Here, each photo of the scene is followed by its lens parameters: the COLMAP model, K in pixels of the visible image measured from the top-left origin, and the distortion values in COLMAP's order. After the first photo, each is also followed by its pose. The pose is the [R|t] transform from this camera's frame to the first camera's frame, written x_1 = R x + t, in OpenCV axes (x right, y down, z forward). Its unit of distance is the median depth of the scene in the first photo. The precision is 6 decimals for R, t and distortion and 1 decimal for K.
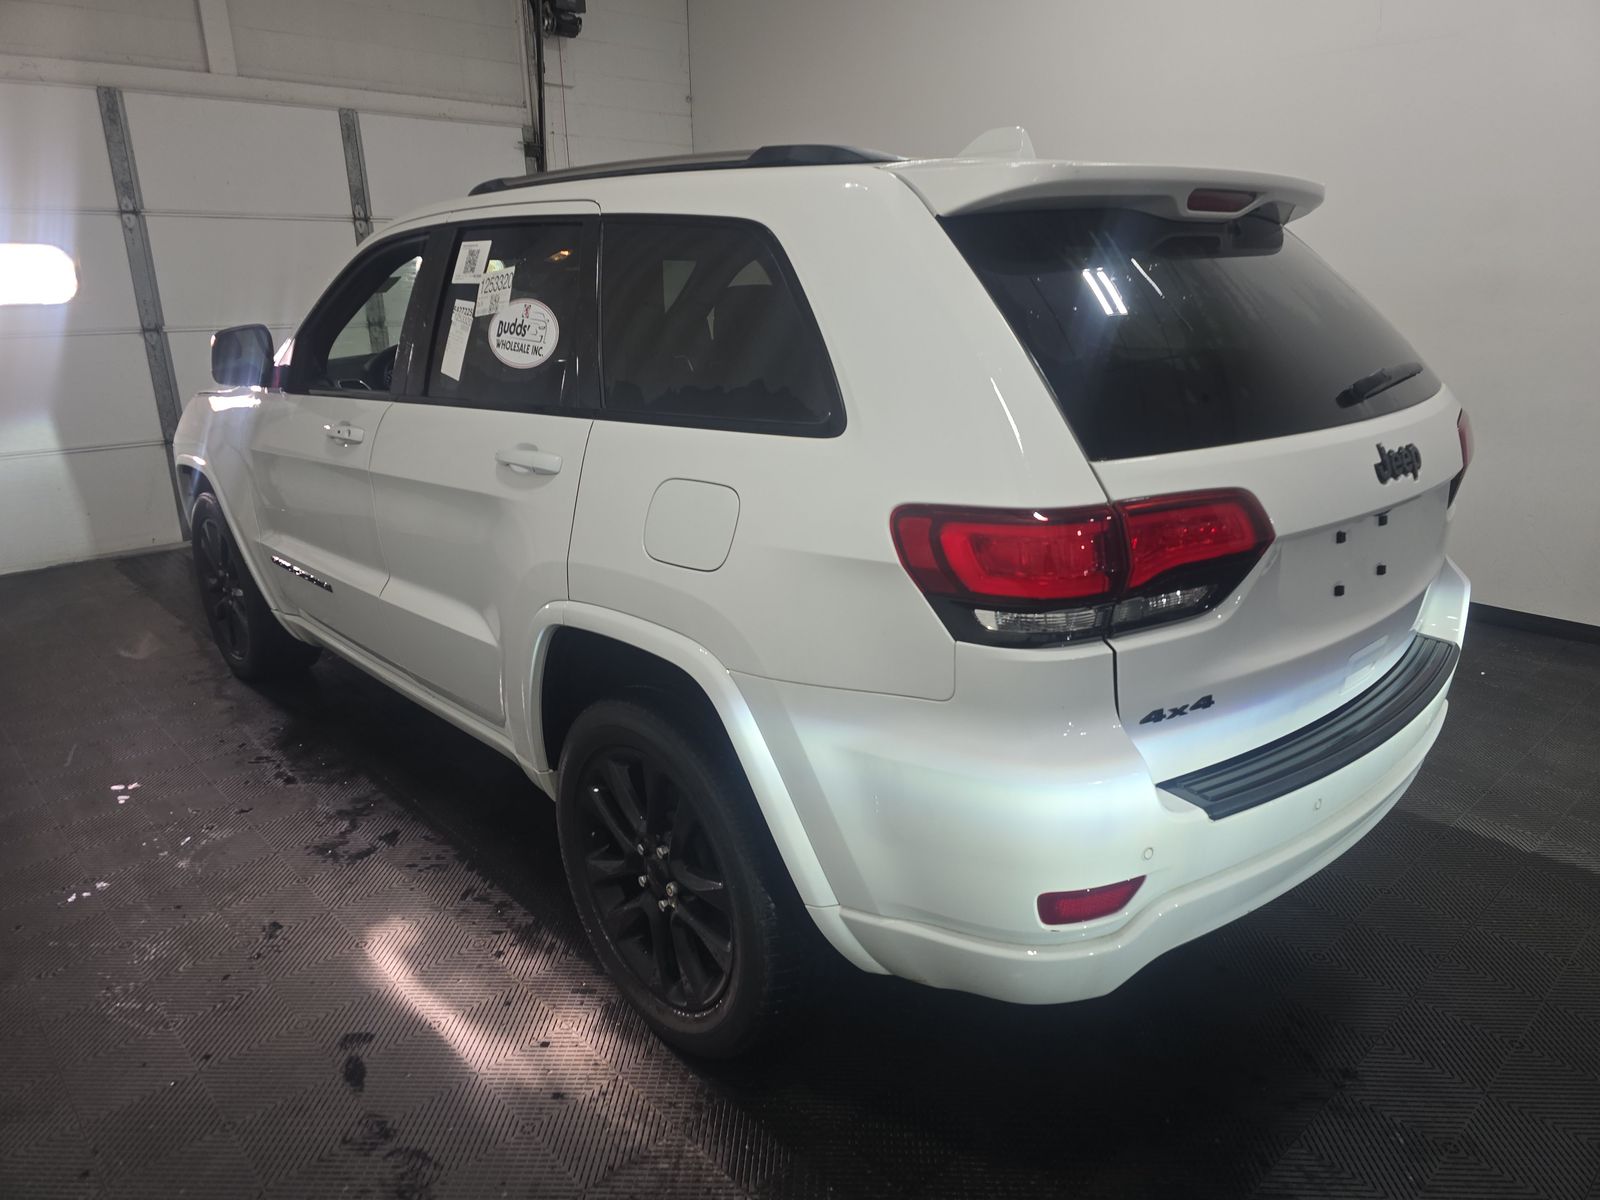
lens RADIAL K [[1095.8, 0, 837.0], [0, 1095.8, 600.1], [0, 0, 1]] dist [0.059493, -0.029472]
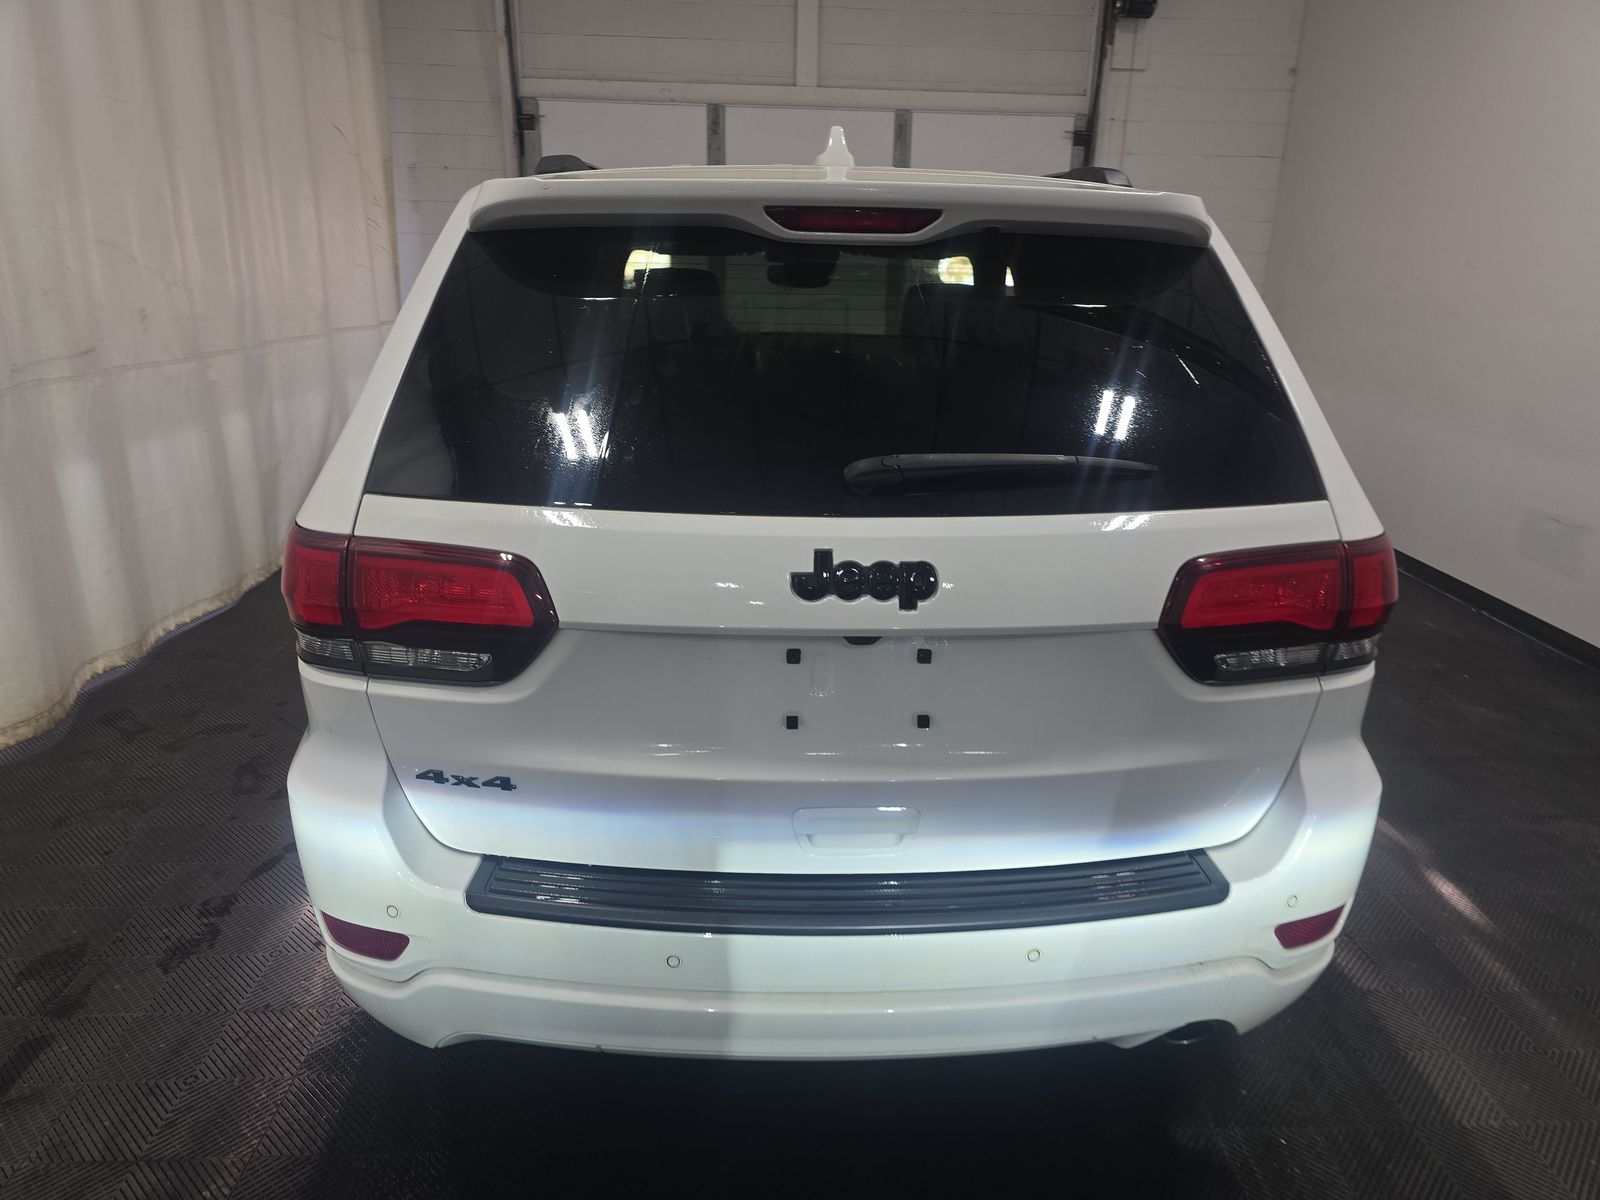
lens RADIAL K [[1095.8, 0, 837.0], [0, 1095.8, 600.1], [0, 0, 1]] dist [0.059493, -0.029472]
pose [[0.765105, 0.226850, -0.602622, 0.306944], [-0.217223, 0.971956, 0.090090, -0.056274], [0.606158, 0.061975, 0.792926, 0.129515]]
